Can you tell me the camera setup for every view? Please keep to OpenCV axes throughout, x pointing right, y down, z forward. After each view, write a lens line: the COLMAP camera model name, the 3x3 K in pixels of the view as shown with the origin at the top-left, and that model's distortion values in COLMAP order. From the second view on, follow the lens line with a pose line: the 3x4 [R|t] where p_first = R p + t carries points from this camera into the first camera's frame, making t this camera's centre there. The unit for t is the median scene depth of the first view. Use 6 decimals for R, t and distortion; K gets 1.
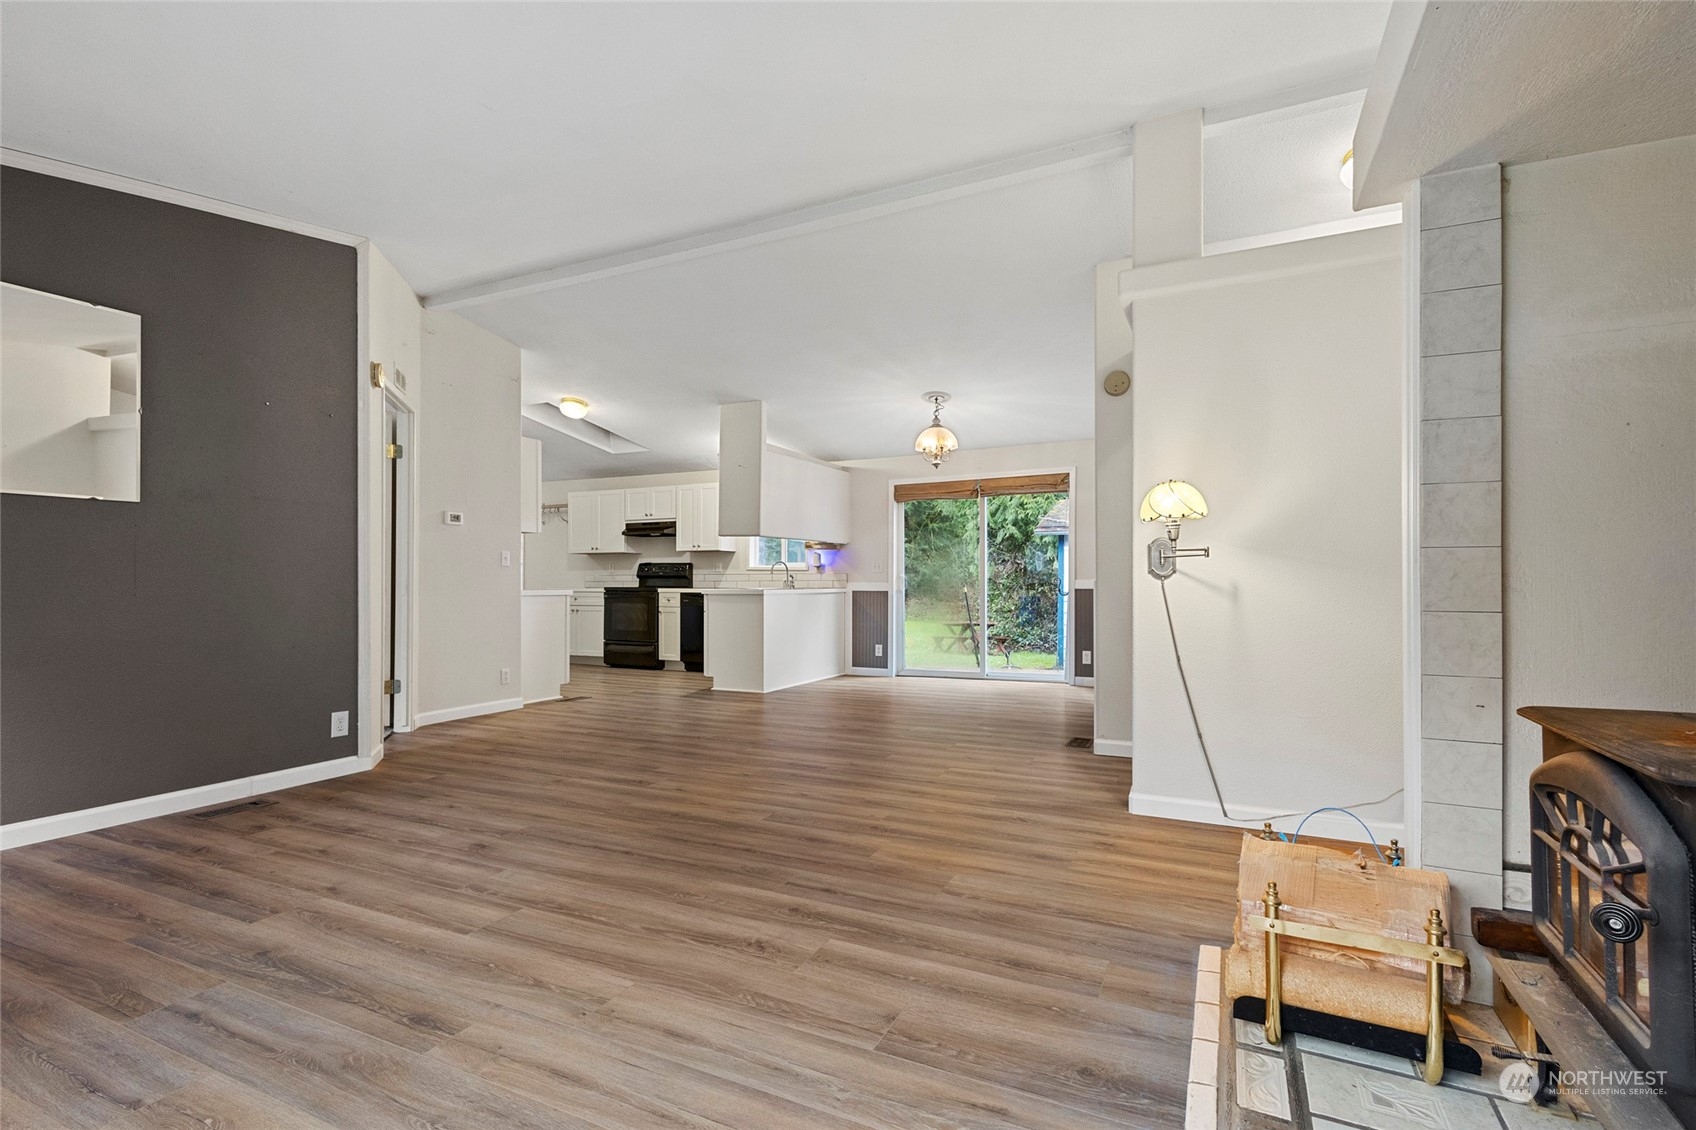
lens RADIAL K [[792.4, 0, 839.8], [0, 792.4, 570.8], [0, 0, 1]] dist [0.010416, -0.001735]
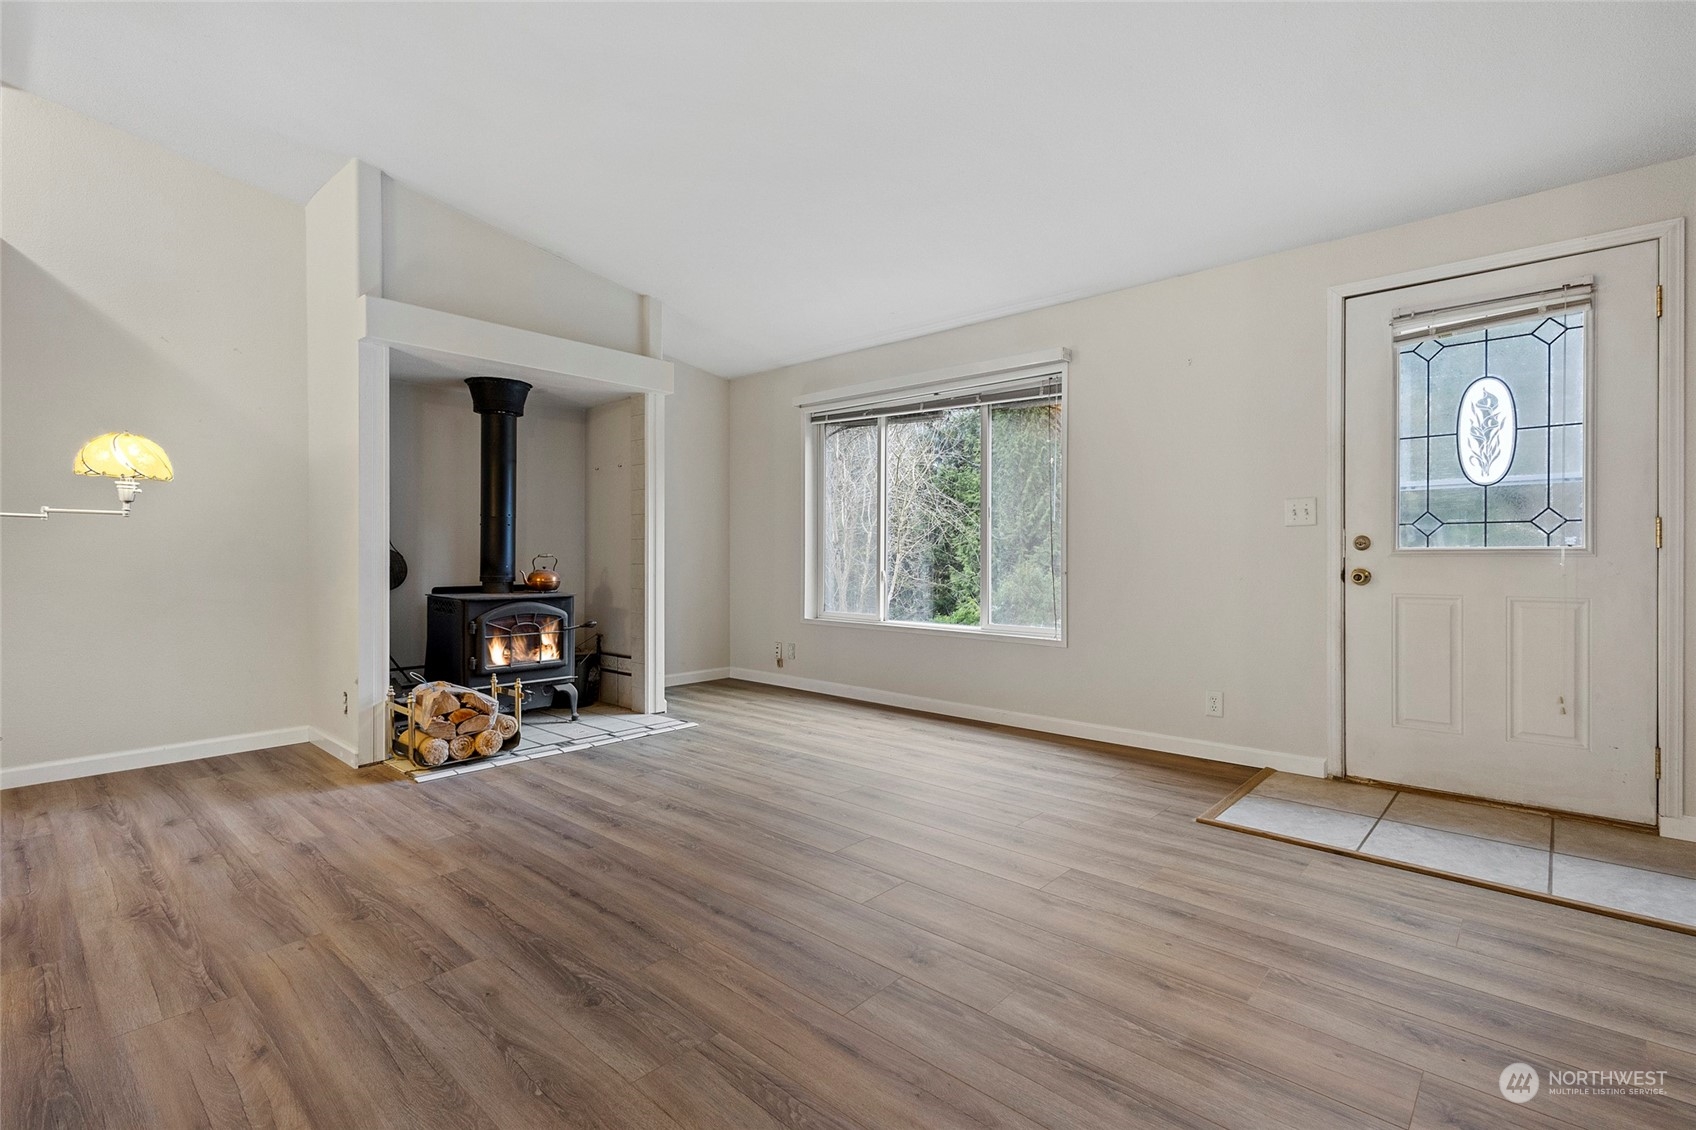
lens RADIAL K [[792.4, 0, 853.6], [0, 792.4, 560.3], [0, 0, 1]] dist [0.010416, -0.001735]
pose [[-0.964317, -0.001467, 0.264746, -0.603122], [-0.003101, 0.999979, -0.005754, 0.026516], [-0.264732, -0.006370, -0.964301, 1.728799]]
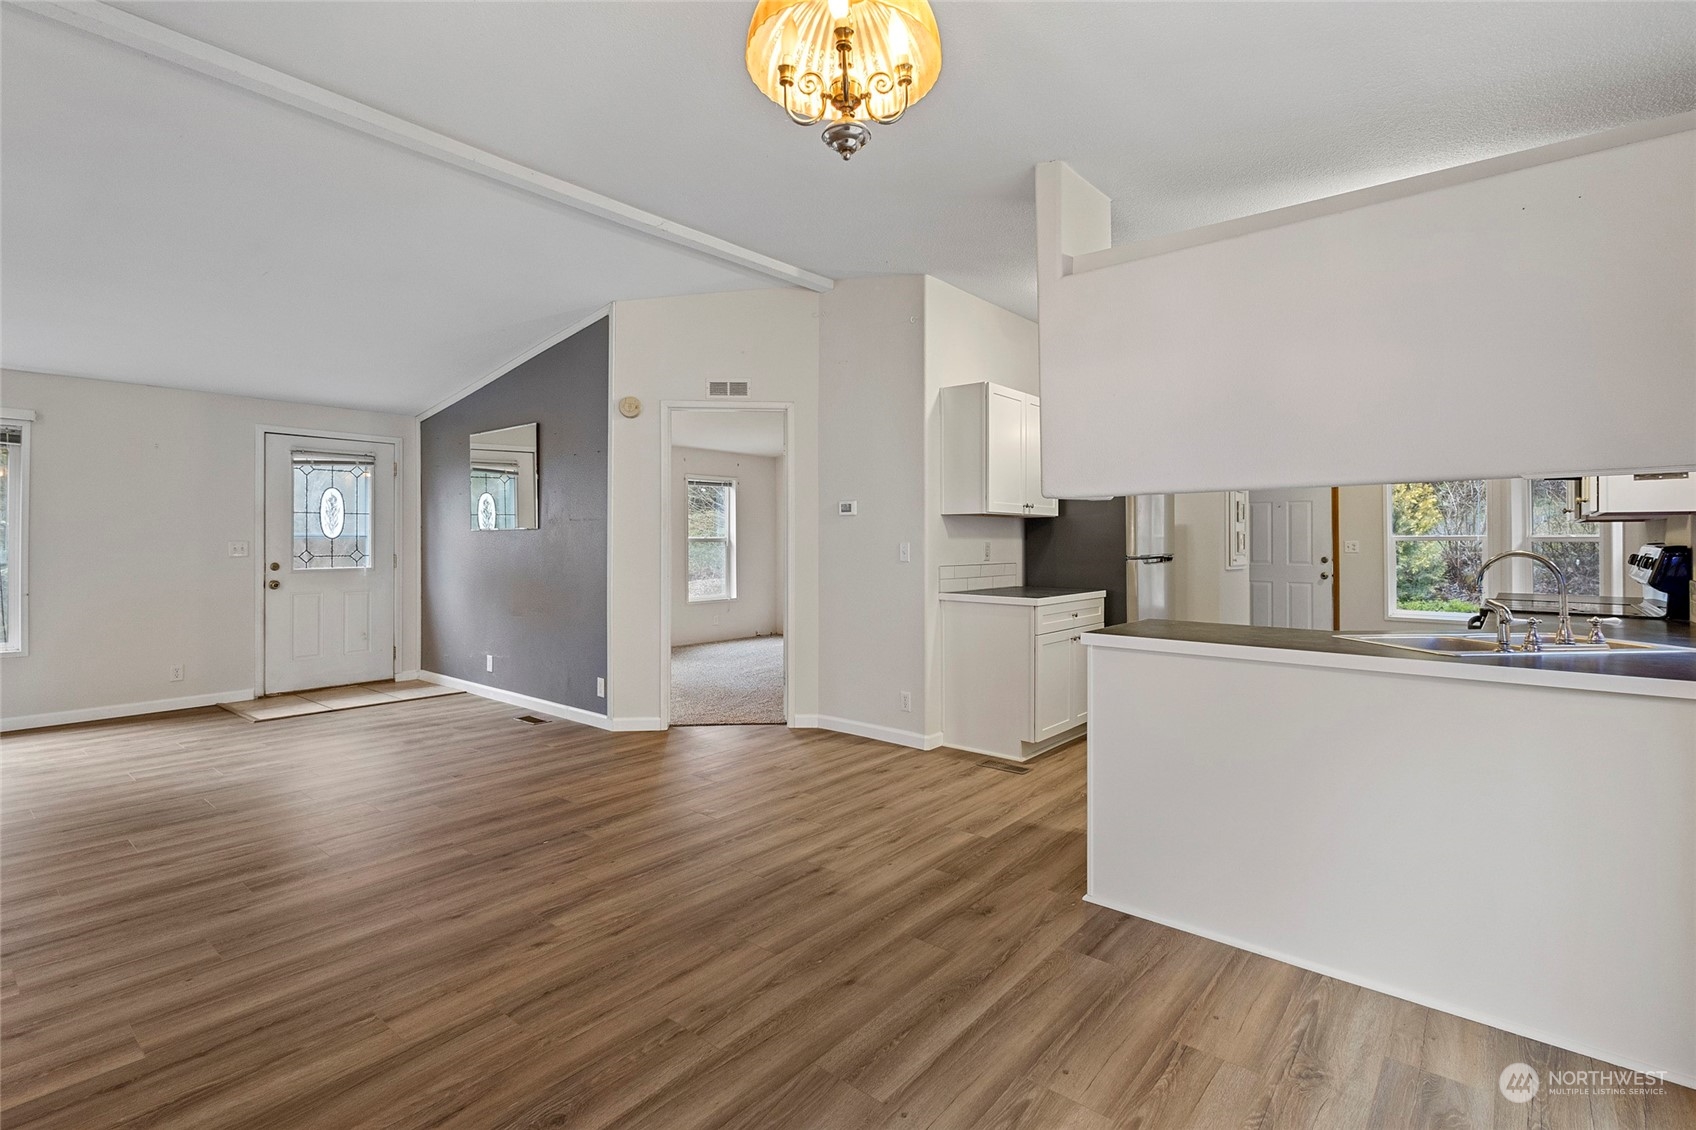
lens RADIAL K [[792.4, 0, 849.6], [0, 792.4, 531.2], [0, 0, 1]] dist [0.010416, -0.001735]
pose [[-0.235785, -0.008184, -0.971771, 0.782442], [0.012942, 0.999849, -0.011560, -0.062893], [0.971719, -0.015302, -0.235644, 2.473966]]
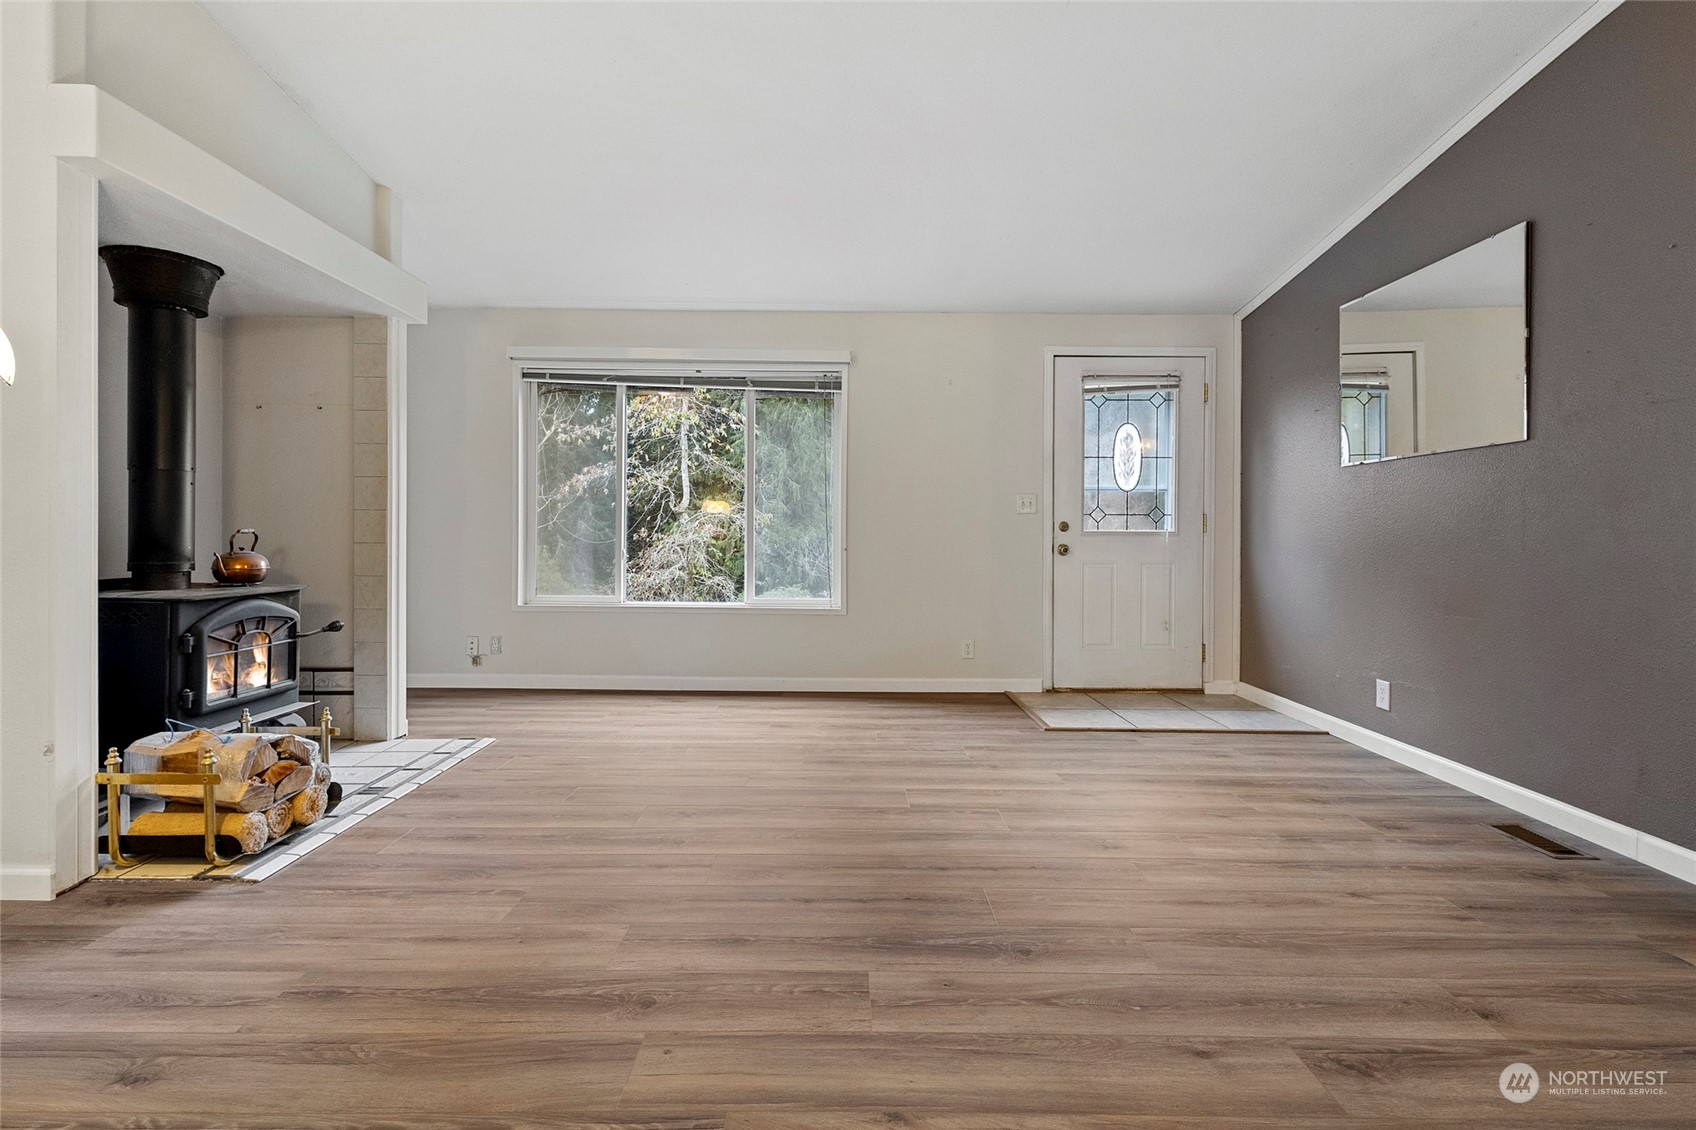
lens RADIAL K [[792.4, 0, 863.7], [0, 792.4, 544.6], [0, 0, 1]] dist [0.010416, -0.001735]
pose [[-0.886907, 0.001674, -0.461945, 0.177015], [0.000389, 0.999996, 0.002877, 0.024972], [0.461948, 0.002372, -0.886904, 1.710278]]
